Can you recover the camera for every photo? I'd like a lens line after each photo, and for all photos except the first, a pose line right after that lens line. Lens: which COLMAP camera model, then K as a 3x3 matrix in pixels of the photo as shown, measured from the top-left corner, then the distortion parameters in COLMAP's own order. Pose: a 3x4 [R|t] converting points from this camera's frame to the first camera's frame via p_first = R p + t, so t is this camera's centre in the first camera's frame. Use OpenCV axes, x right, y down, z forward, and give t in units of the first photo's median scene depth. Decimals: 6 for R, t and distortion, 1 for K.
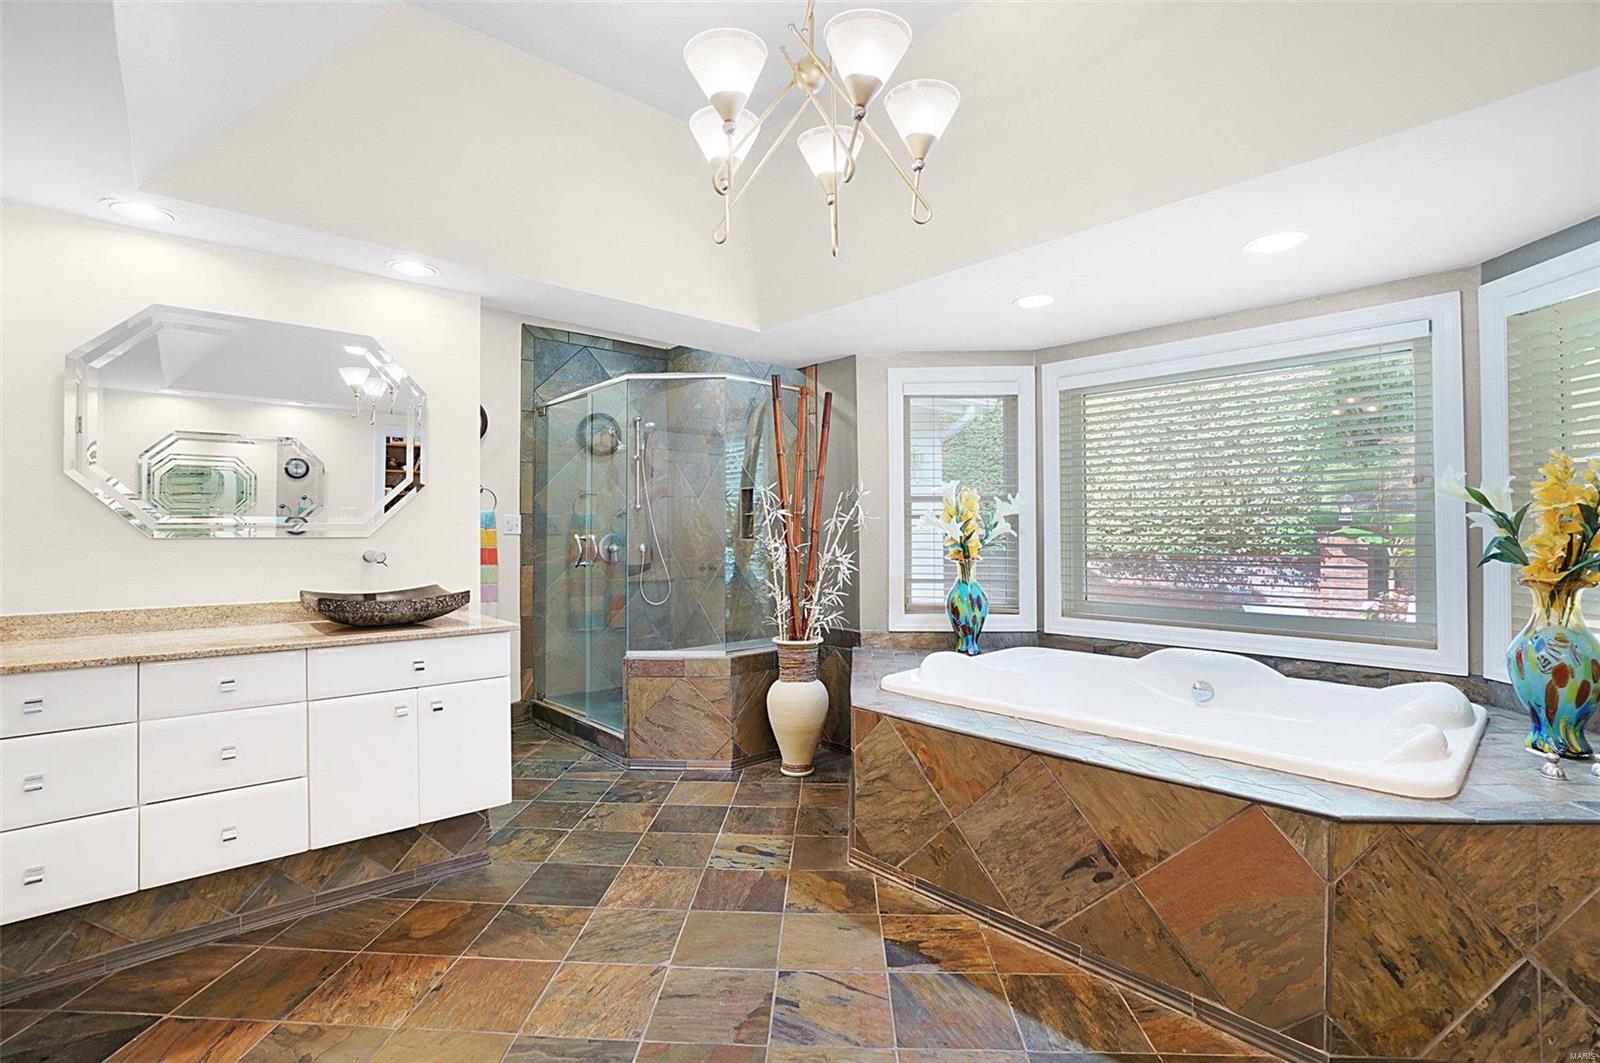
lens RADIAL K [[737.2, 0, 814.0], [0, 737.2, 525.4], [0, 0, 1]] dist [-0.036056, 0.006824]
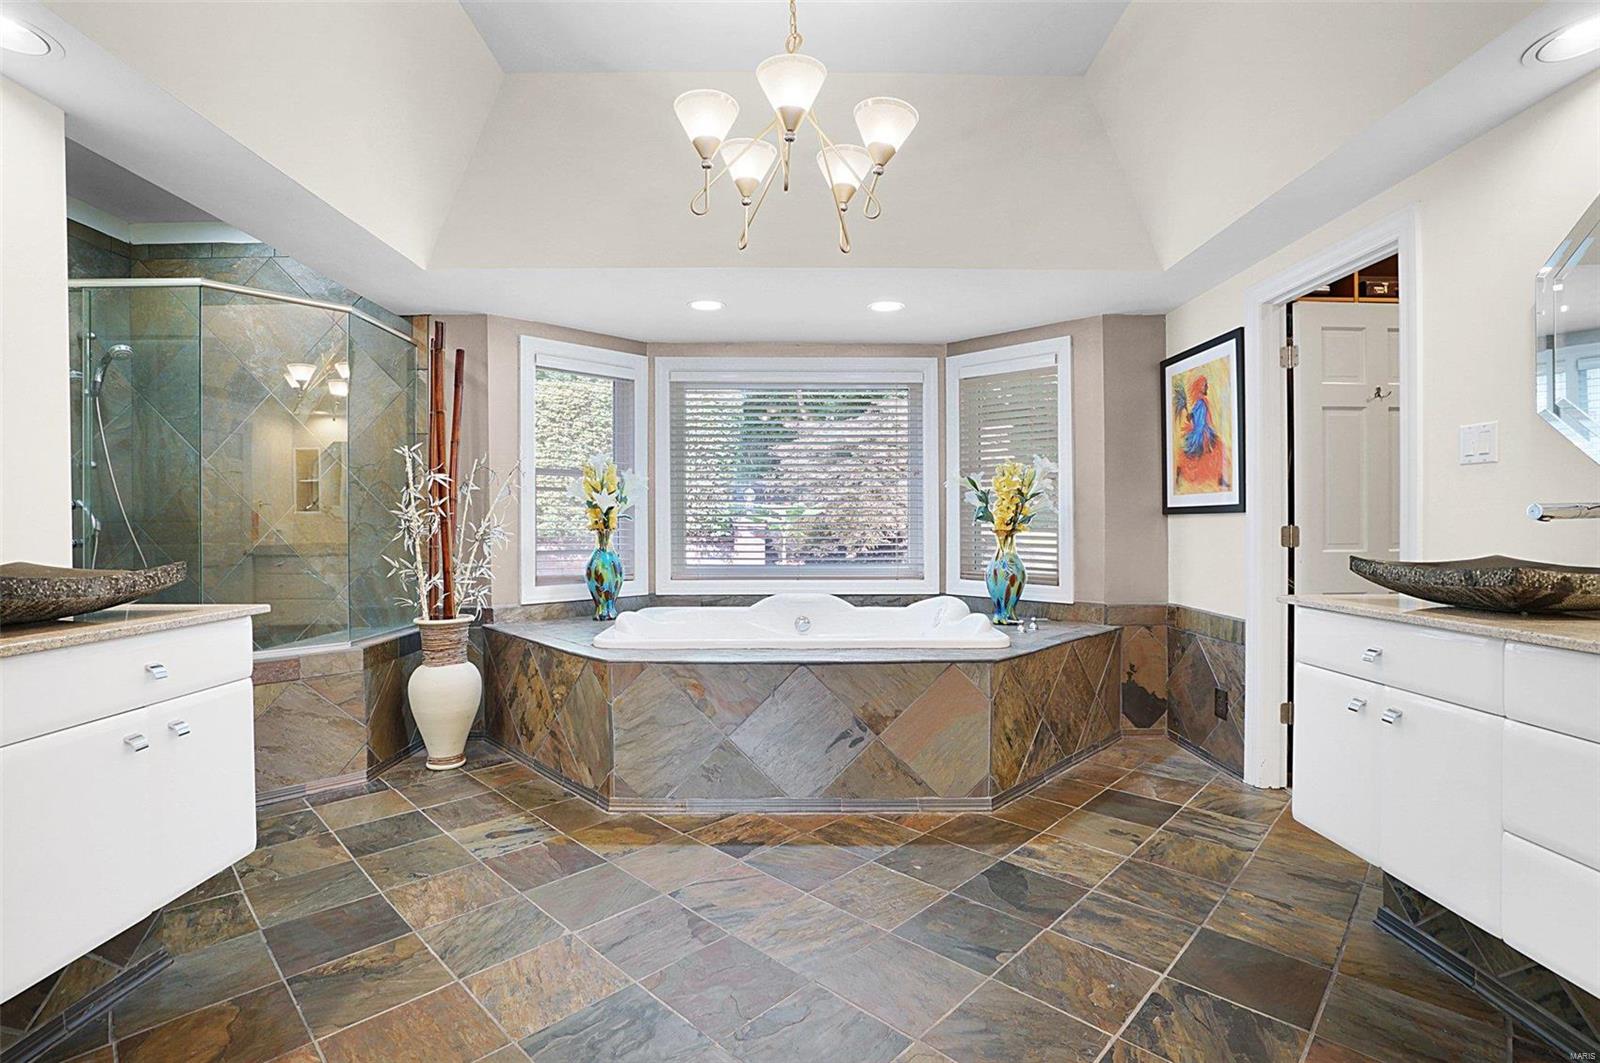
lens RADIAL K [[737.2, 0, 807.1], [0, 737.2, 530.1], [0, 0, 1]] dist [-0.036056, 0.006824]
pose [[0.665273, -0.005976, 0.746576, -0.441964], [-0.005344, 0.999904, 0.012766, 0.035853], [-0.746581, -0.012483, 0.665177, 0.082655]]
